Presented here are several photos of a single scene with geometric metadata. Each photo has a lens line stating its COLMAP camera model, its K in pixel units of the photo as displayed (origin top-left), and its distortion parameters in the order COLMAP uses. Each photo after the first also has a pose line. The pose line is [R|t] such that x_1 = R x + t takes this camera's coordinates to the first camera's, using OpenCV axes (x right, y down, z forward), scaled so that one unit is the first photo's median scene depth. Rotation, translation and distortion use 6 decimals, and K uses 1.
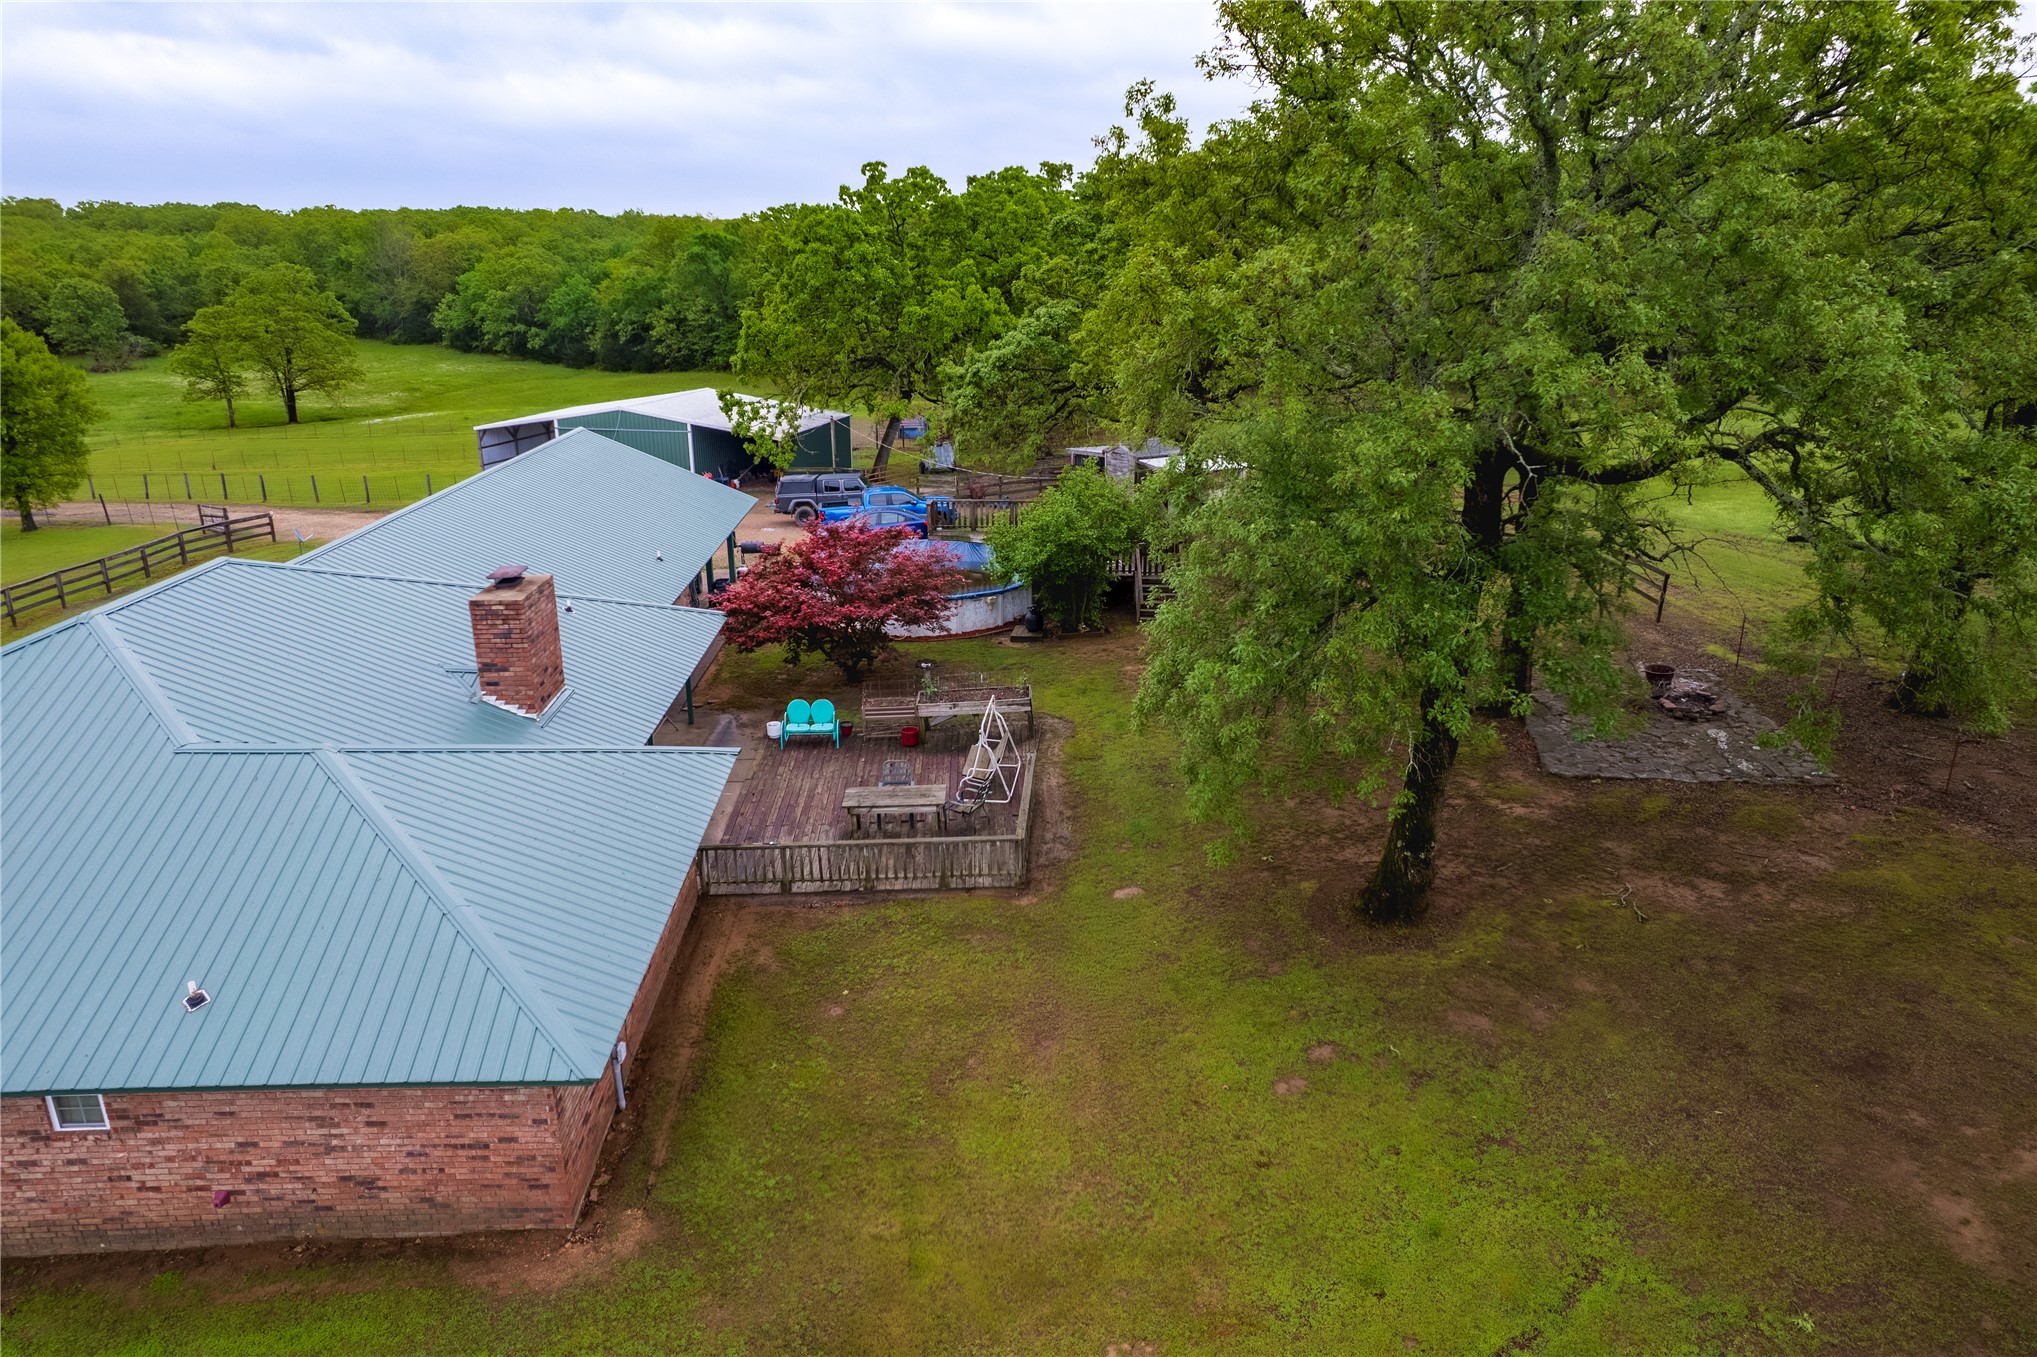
lens RADIAL K [[1307.2, 0, 1018.5], [0, 1307.2, 678.5], [0, 0, 1]] dist [-0.070096, 0.067592]
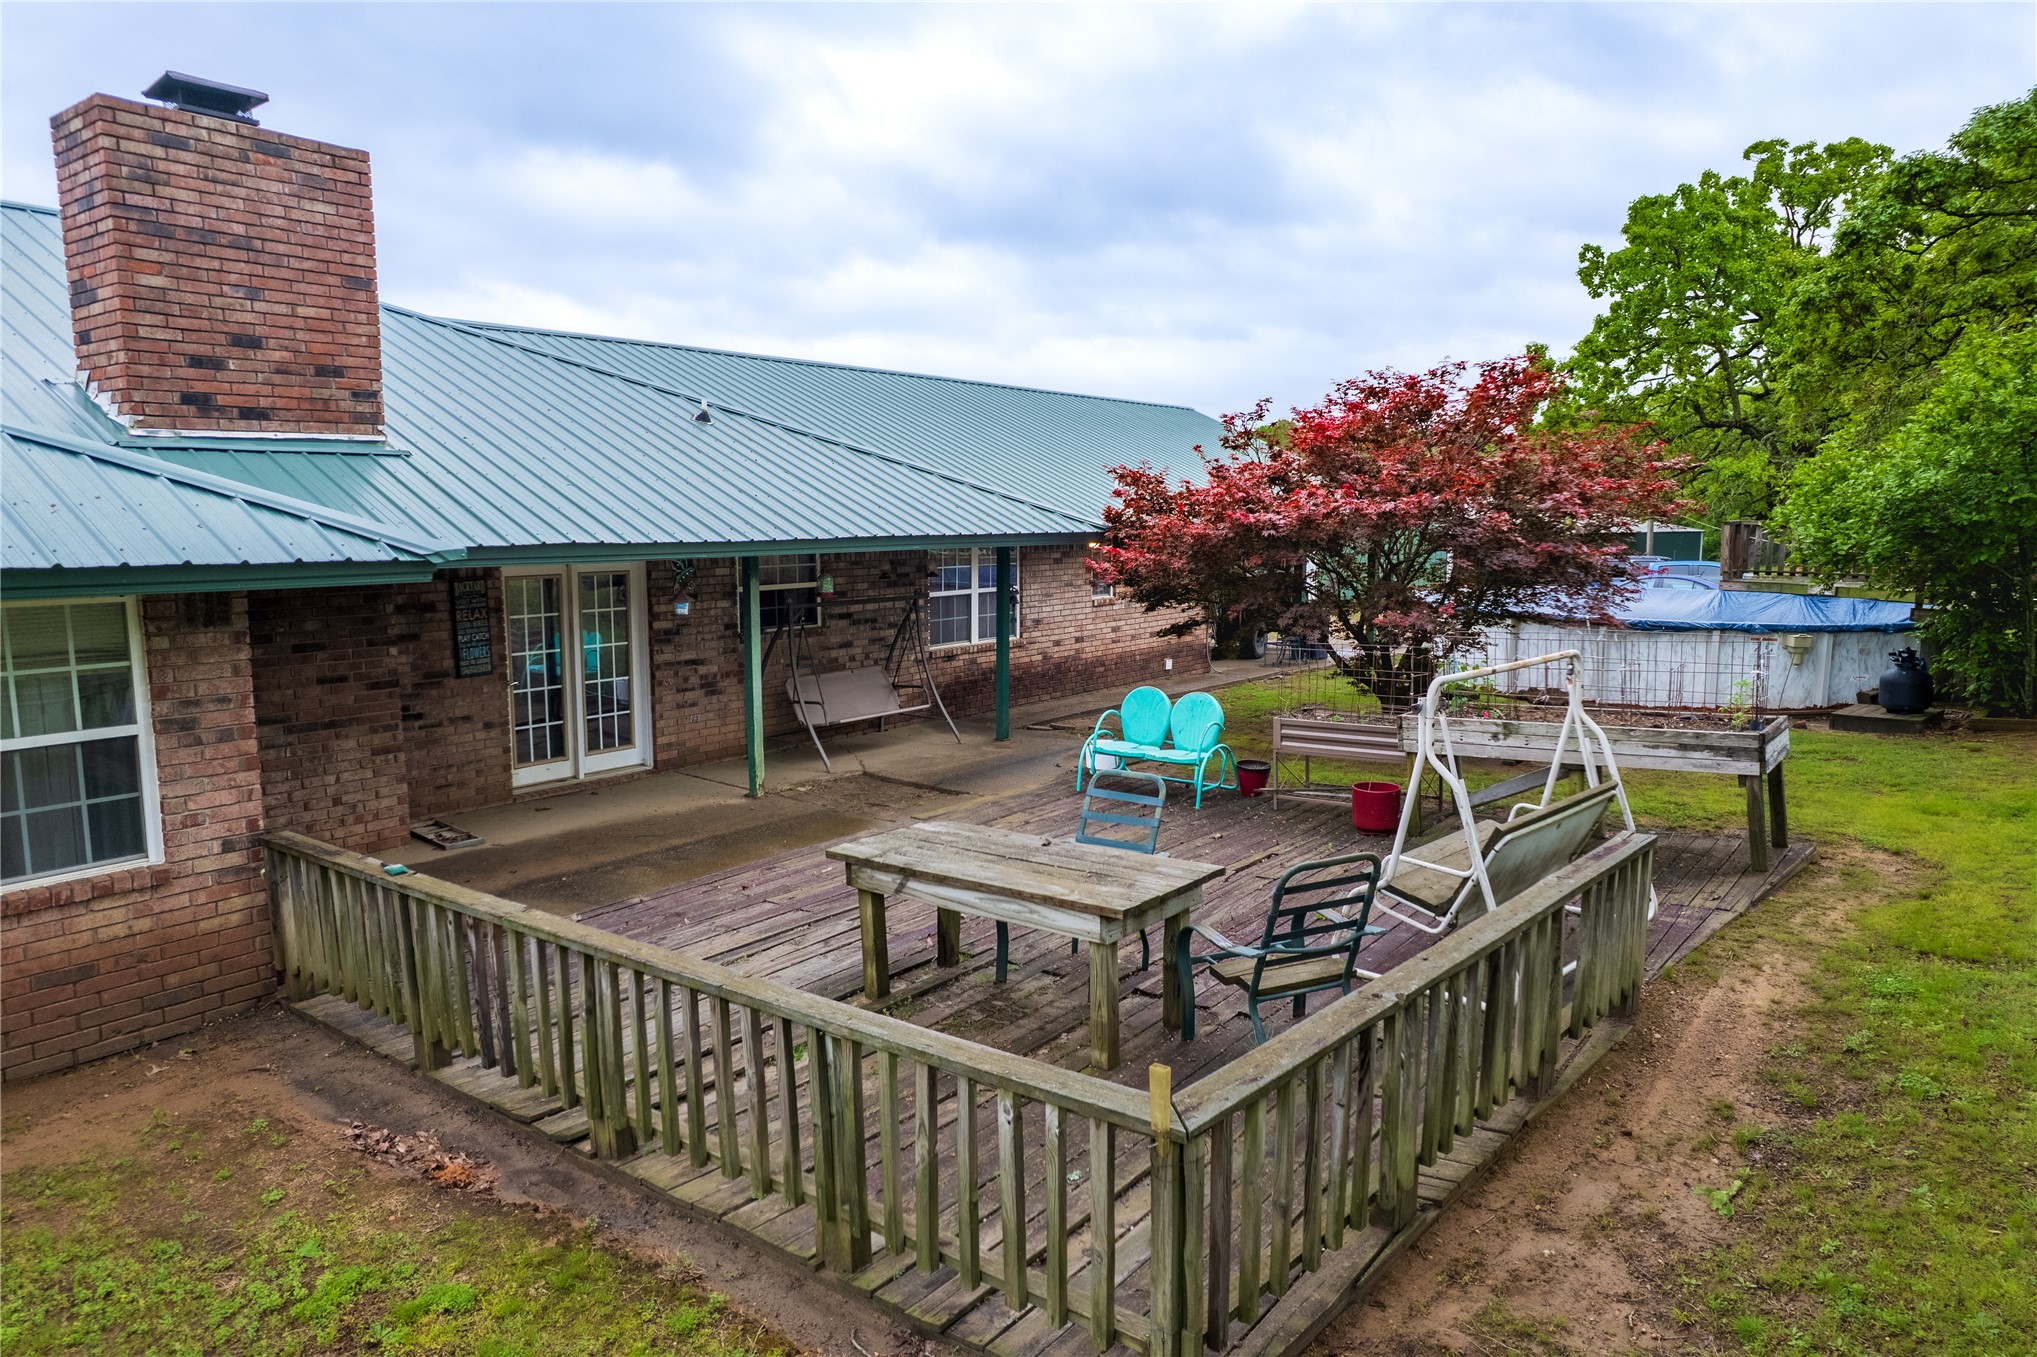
lens RADIAL K [[1307.2, 0, 1018.5], [0, 1307.2, 678.5], [0, 0, 1]] dist [-0.070096, 0.067592]
pose [[0.774218, 0.087778, -0.626802, 0.059371], [-0.206136, 0.971310, -0.118594, 0.071365], [0.598409, 0.221024, 0.770100, 0.652834]]
